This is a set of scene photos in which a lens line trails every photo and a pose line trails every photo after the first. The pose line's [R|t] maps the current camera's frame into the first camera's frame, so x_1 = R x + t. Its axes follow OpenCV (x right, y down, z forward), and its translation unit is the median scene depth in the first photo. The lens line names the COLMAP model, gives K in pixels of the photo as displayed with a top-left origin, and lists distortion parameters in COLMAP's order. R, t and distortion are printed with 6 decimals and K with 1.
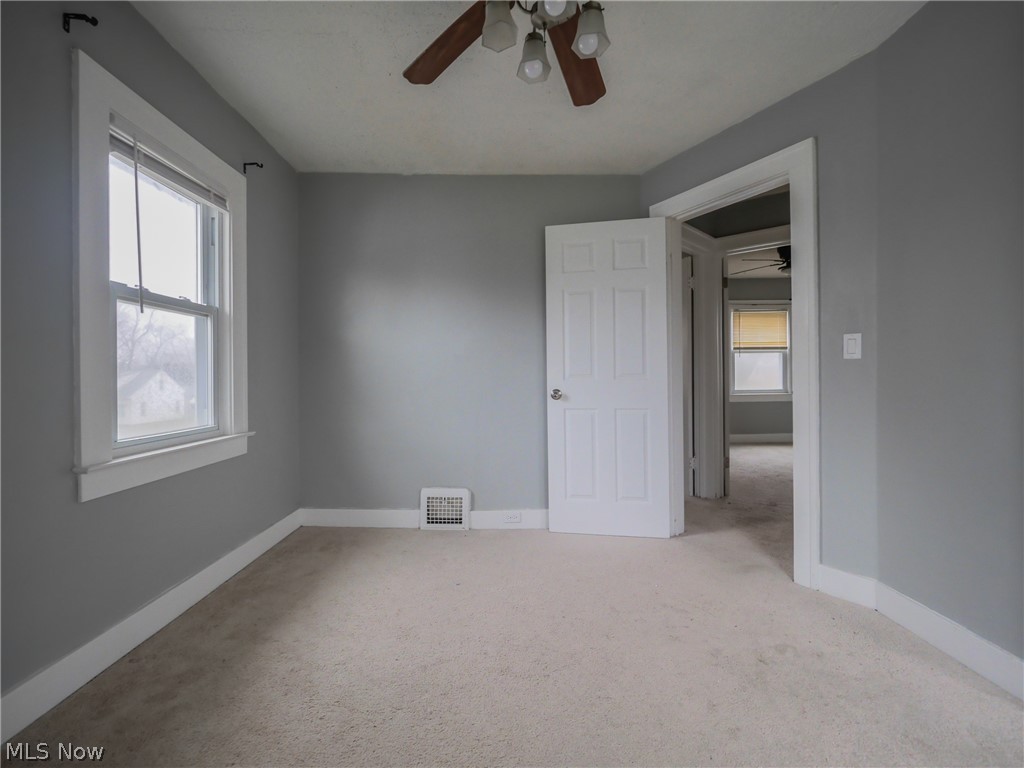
lens RADIAL K [[447.9, 0, 515.3], [0, 447.9, 376.7], [0, 0, 1]] dist [-0.002508, -0.001140]
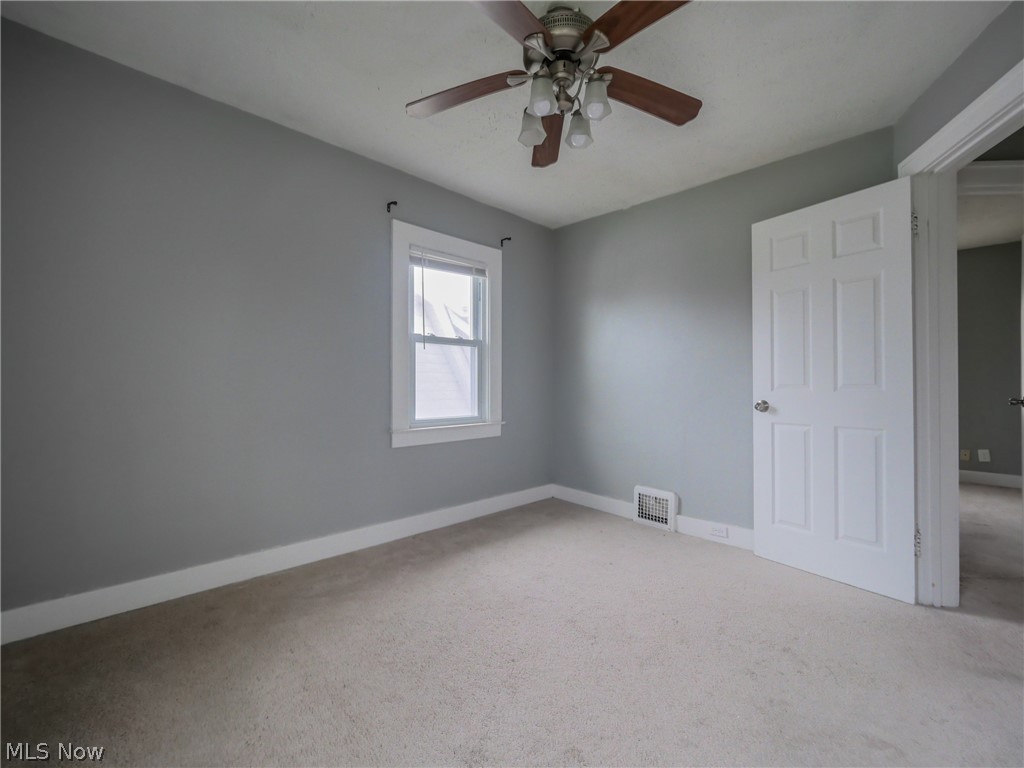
lens RADIAL K [[435.9, 0, 512.0], [0, 435.9, 384.0], [0, 0, 1]] dist [0.000622, -0.008862]
pose [[0.695181, 0.006404, -0.718806, 0.386637], [-0.006056, 0.999977, 0.003053, -0.005409], [0.718809, 0.002231, 0.695204, 0.017123]]
